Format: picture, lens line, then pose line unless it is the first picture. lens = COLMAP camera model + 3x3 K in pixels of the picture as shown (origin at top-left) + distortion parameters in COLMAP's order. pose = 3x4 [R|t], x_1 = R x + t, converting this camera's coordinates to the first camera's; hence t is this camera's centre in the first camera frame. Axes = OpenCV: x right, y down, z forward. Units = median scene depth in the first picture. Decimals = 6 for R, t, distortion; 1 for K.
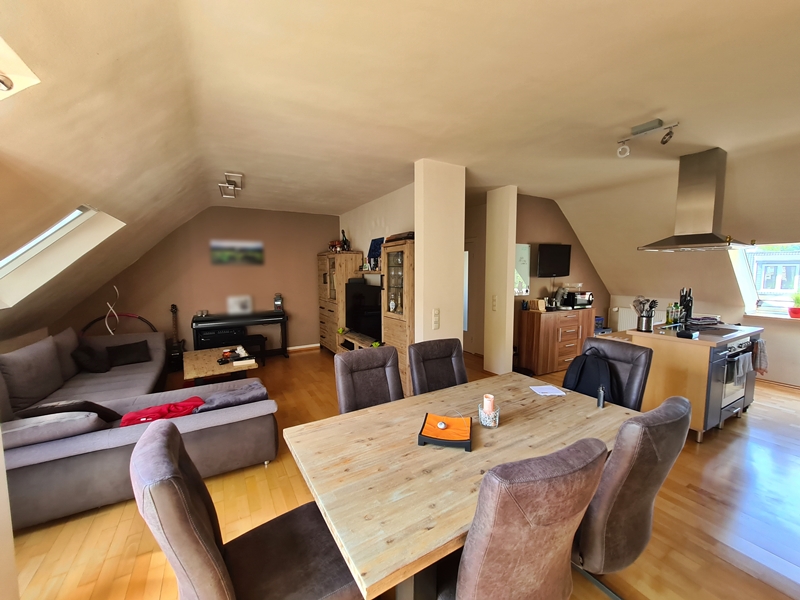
lens RADIAL K [[326.6, 0, 400.5], [0, 326.6, 299.3], [0, 0, 1]] dist [0.002317, 0.000108]
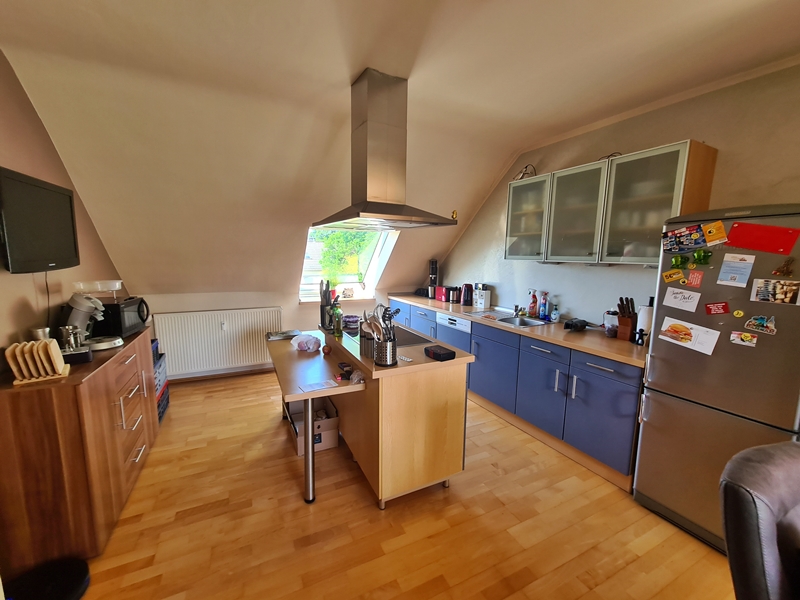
lens RADIAL K [[326.6, 0, 397.2], [0, 326.6, 299.8], [0, 0, 1]] dist [0.002317, 0.000108]
pose [[0.066862, -0.133612, 0.988776, 0.121260], [0.073957, 0.988931, 0.128632, -0.053210], [-0.995017, 0.064526, 0.076004, 0.579880]]
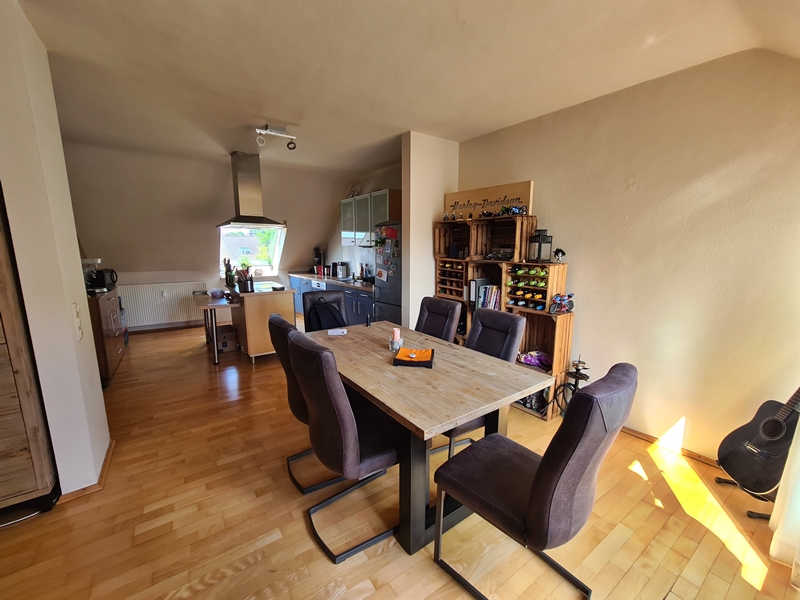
lens RADIAL K [[326.6, 0, 397.2], [0, 326.6, 300.2], [0, 0, 1]] dist [0.002317, 0.000108]
pose [[-0.079076, -0.152038, 0.985206, -0.325412], [0.086772, 0.983500, 0.158739, -0.012283], [-0.993085, 0.098041, -0.064578, 0.328408]]
